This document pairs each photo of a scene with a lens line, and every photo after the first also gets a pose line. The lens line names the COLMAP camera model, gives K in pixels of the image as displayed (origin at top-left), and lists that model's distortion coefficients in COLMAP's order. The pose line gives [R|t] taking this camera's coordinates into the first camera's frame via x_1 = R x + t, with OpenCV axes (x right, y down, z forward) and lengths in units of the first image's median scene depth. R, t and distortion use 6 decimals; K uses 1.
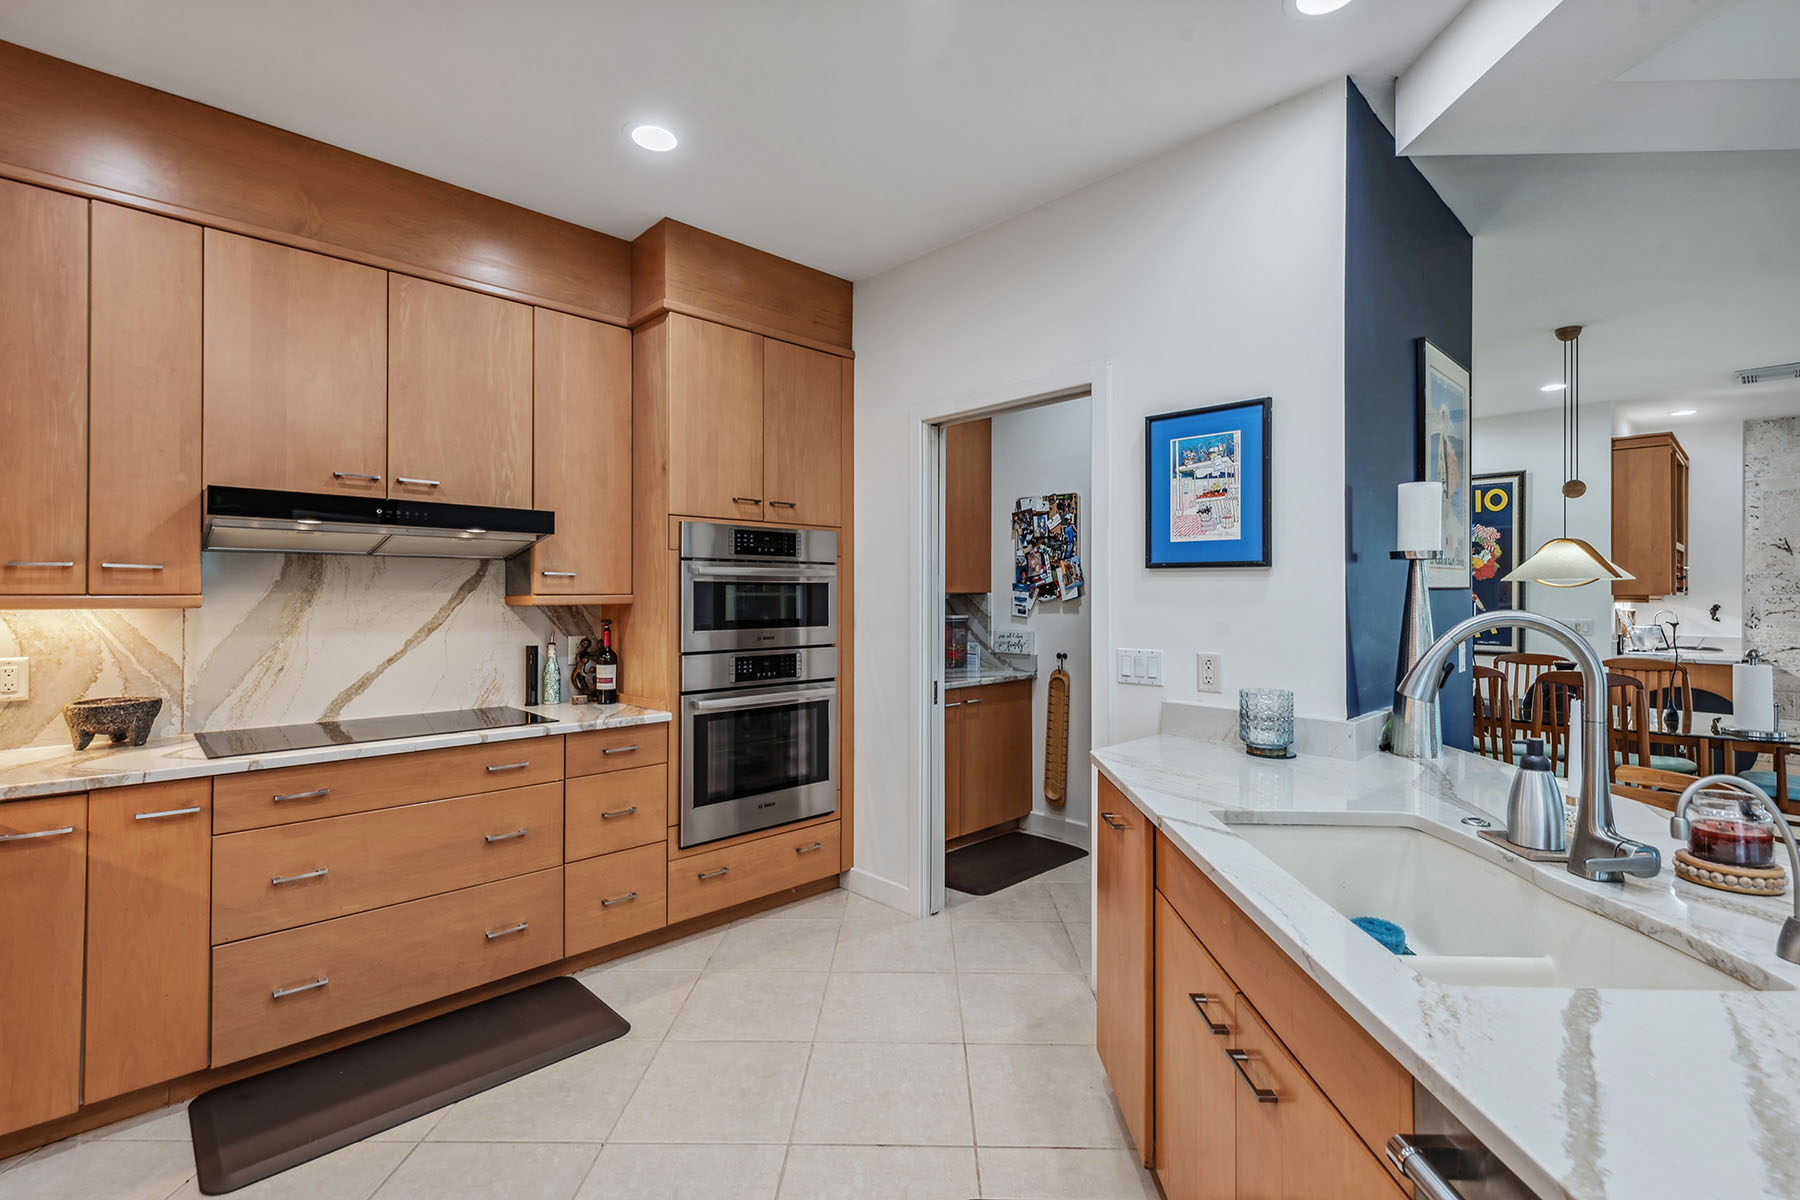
lens RADIAL K [[808.3, 0, 900.7], [0, 808.3, 595.4], [0, 0, 1]] dist [0.003355, -0.000918]
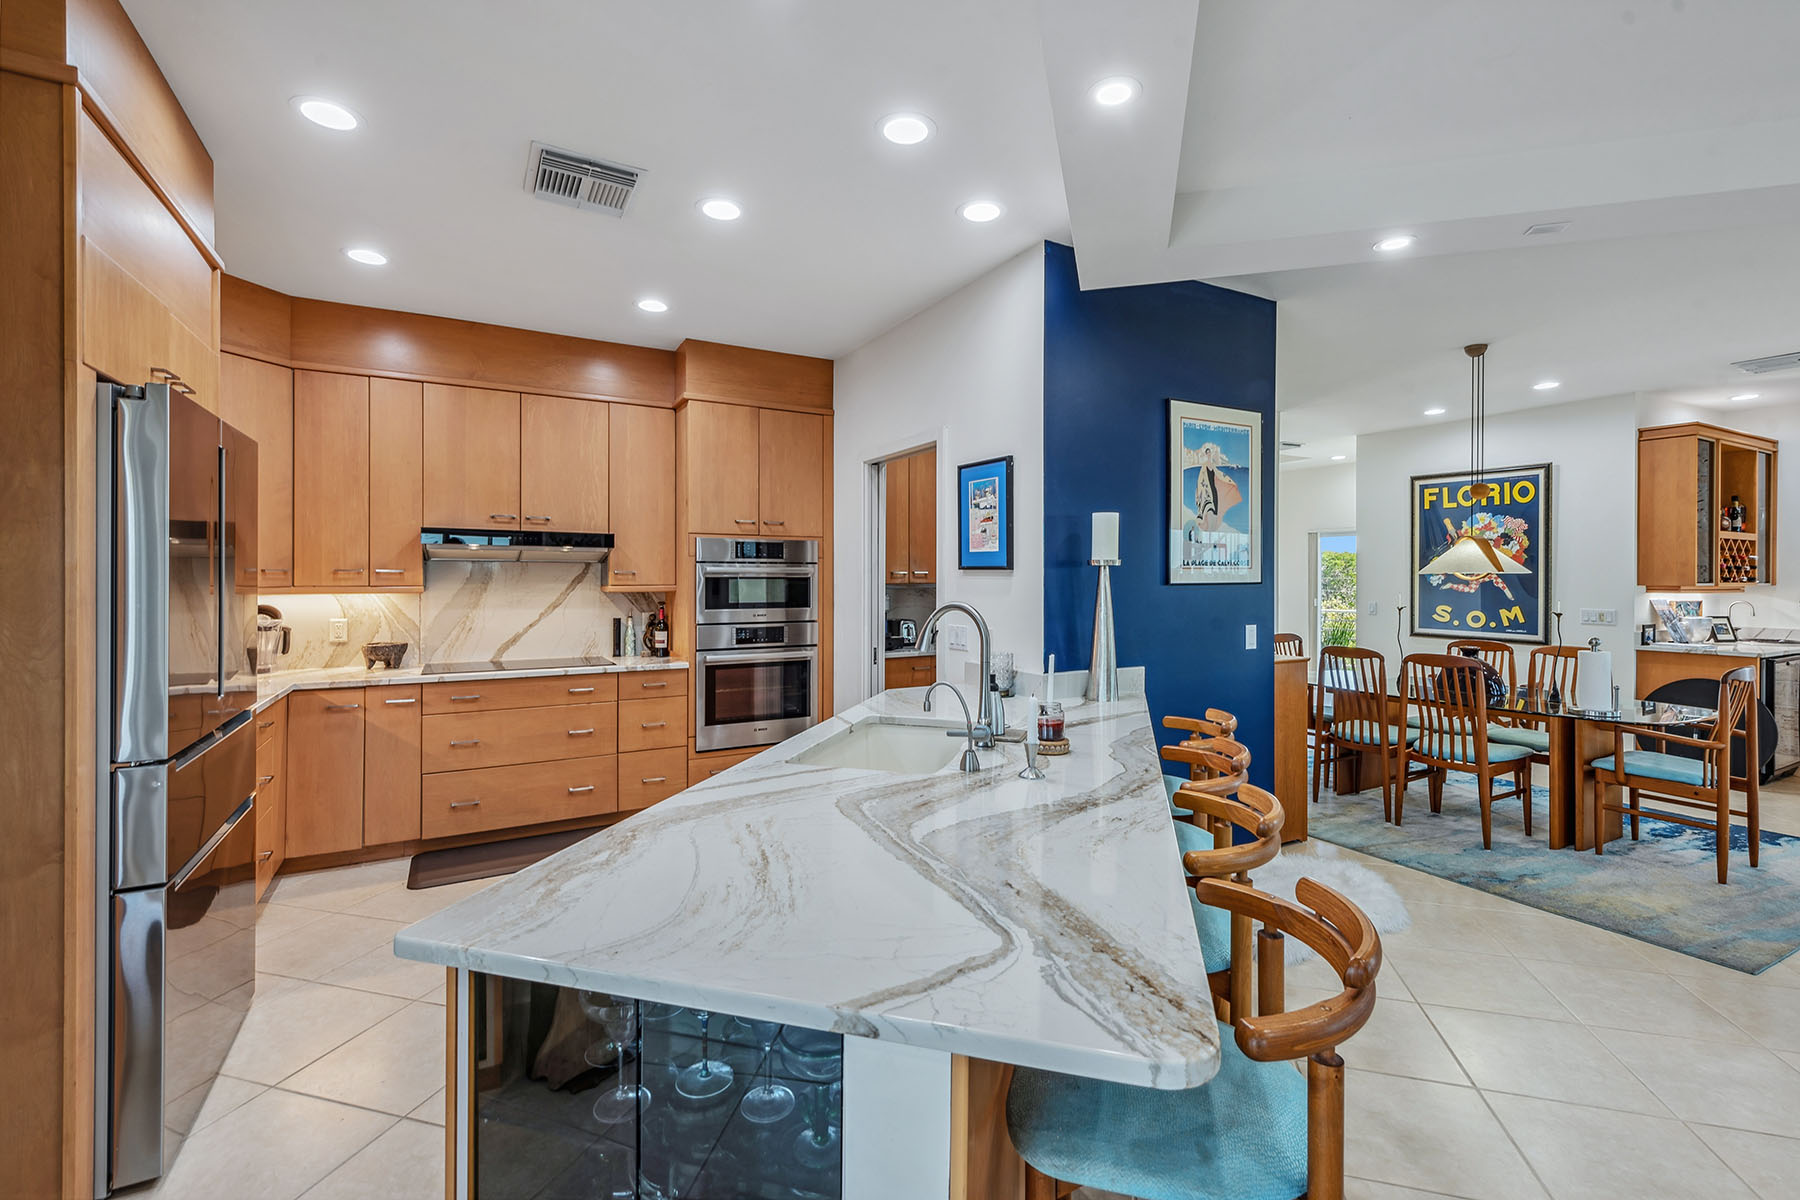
lens RADIAL K [[783.7, 0, 909.1], [0, 783.7, 586.9], [0, 0, 1]] dist [0.000316, -0.000185]
pose [[0.967835, 0.004338, -0.251548, 0.496984], [-0.001566, 0.999936, 0.011220, -0.016329], [0.251580, -0.010465, 0.967780, -0.334343]]
